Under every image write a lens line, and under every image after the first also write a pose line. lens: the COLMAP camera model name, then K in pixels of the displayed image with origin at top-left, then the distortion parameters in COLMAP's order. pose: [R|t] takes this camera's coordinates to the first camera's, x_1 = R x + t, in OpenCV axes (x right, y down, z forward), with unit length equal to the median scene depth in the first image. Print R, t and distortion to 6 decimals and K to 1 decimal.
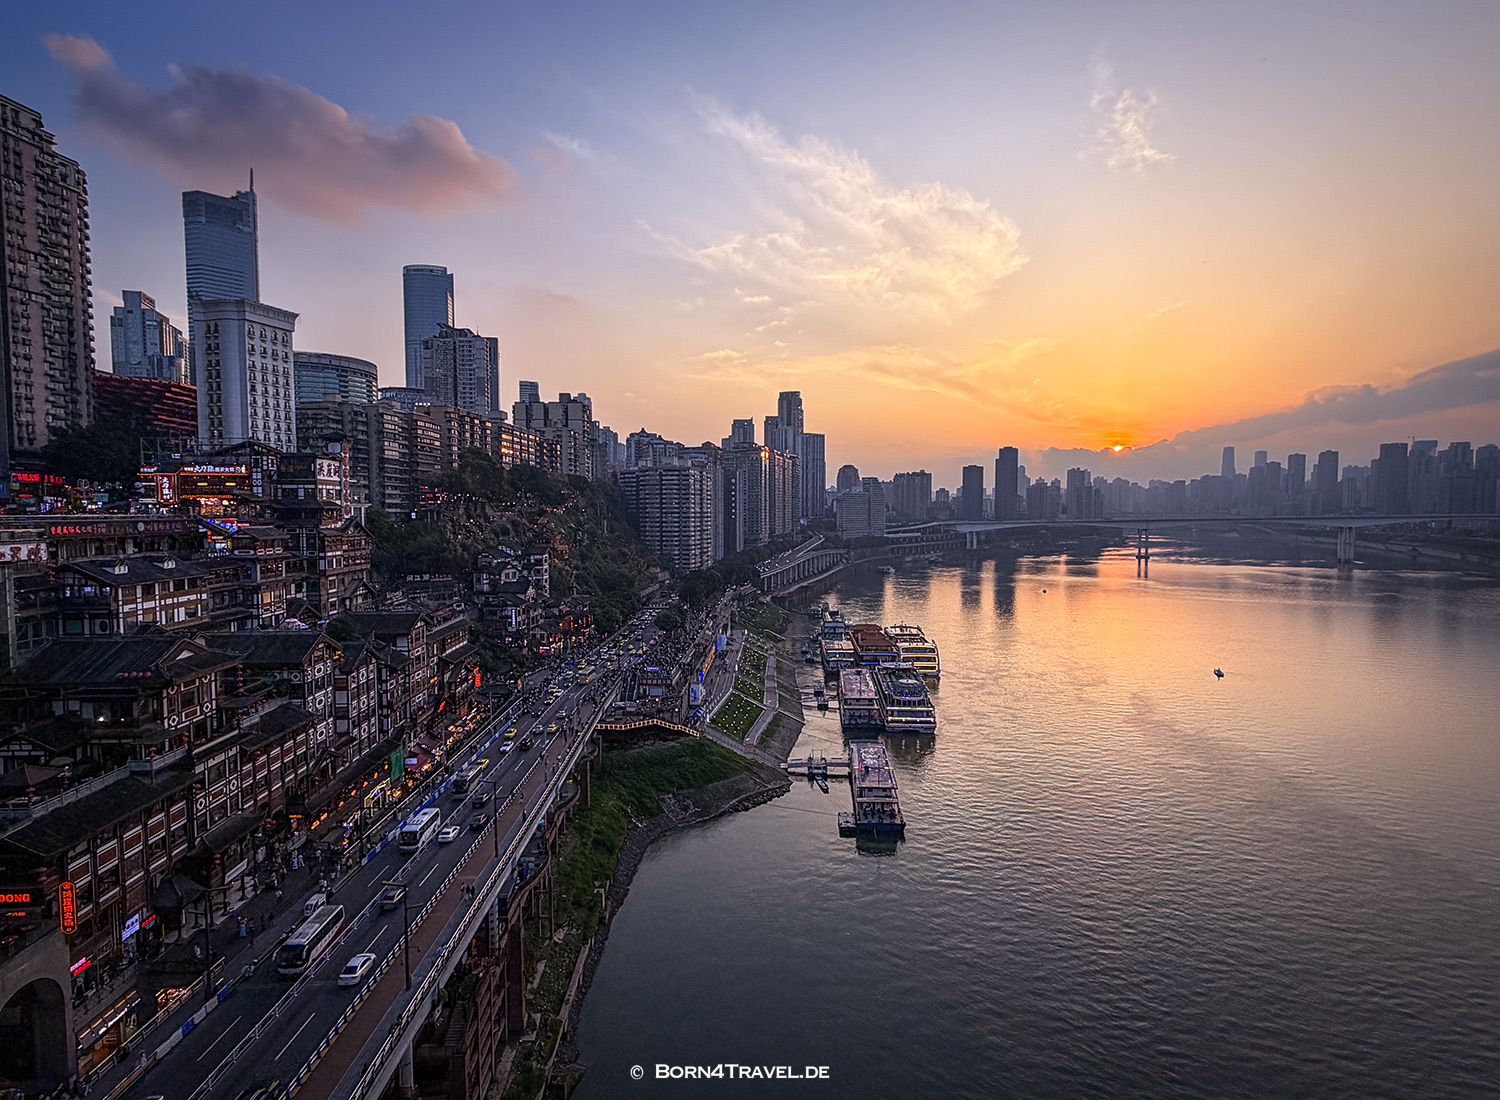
lens RADIAL K [[836.5, 0, 748.0], [0, 836.5, 542.8], [0, 0, 1]] dist [-0.001947, 0.001765]
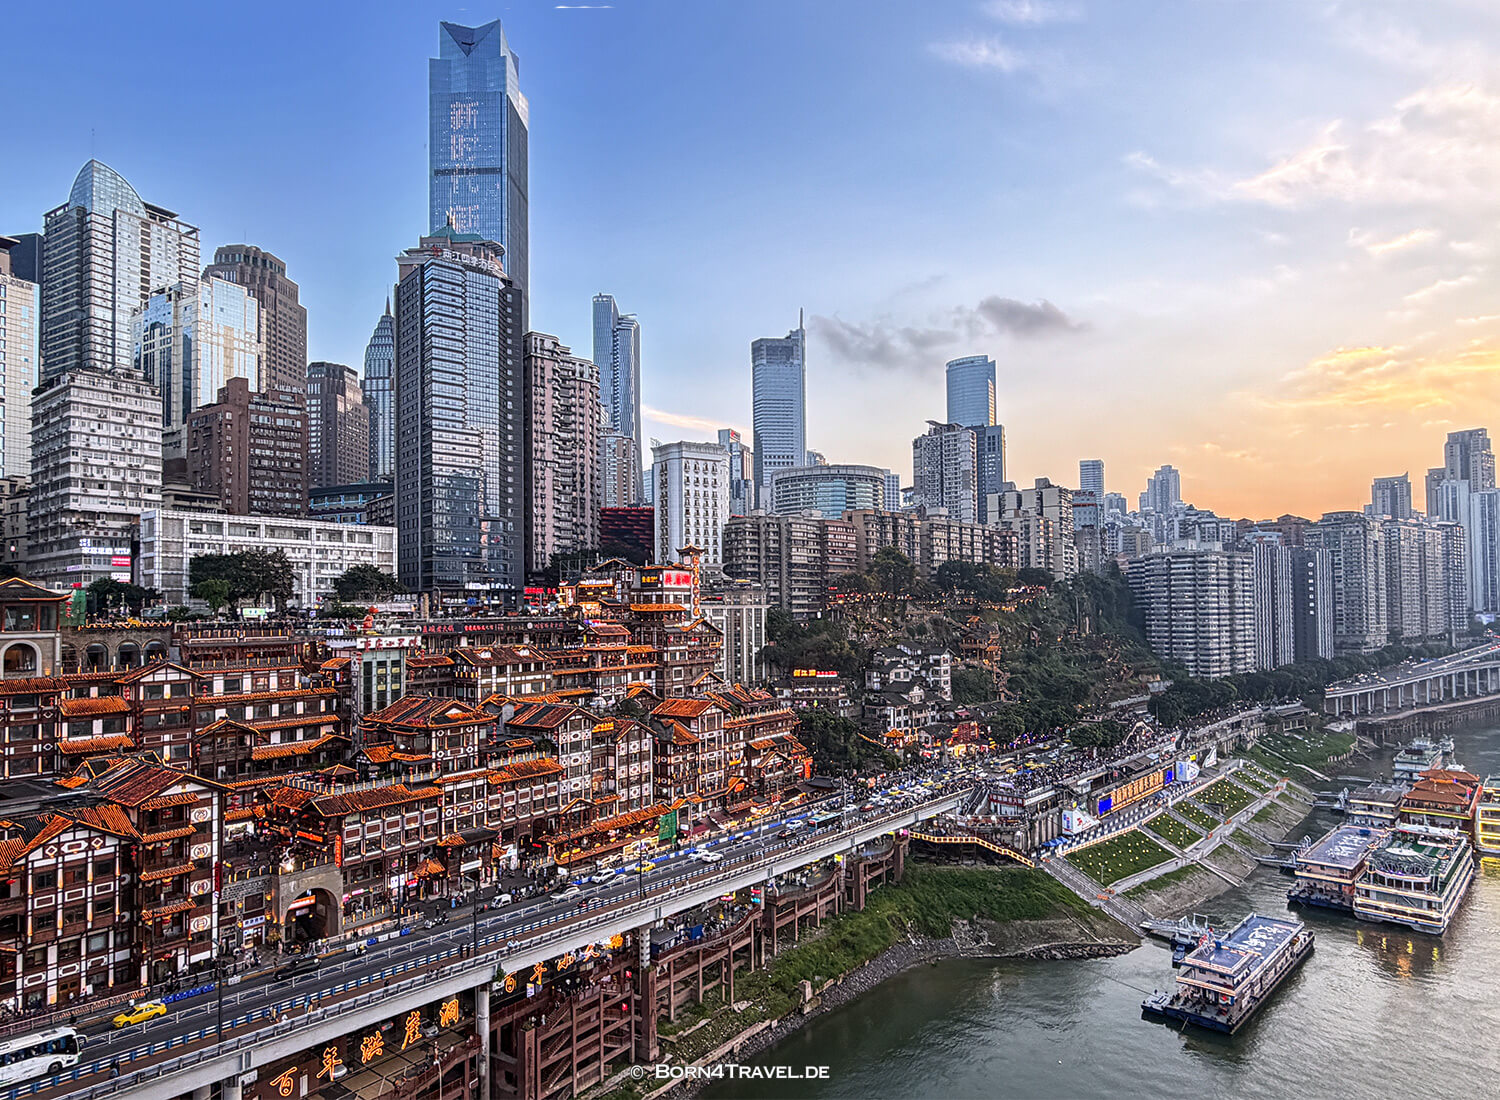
lens RADIAL K [[967.9, 0, 749.4], [0, 967.9, 561.7], [0, 0, 1]] dist [0.001797, 0.001455]
pose [[0.724643, -0.042451, -0.687816, 0.436128], [-0.014956, 0.996897, -0.077284, -0.003912], [0.688962, 0.066291, 0.721760, 0.043767]]
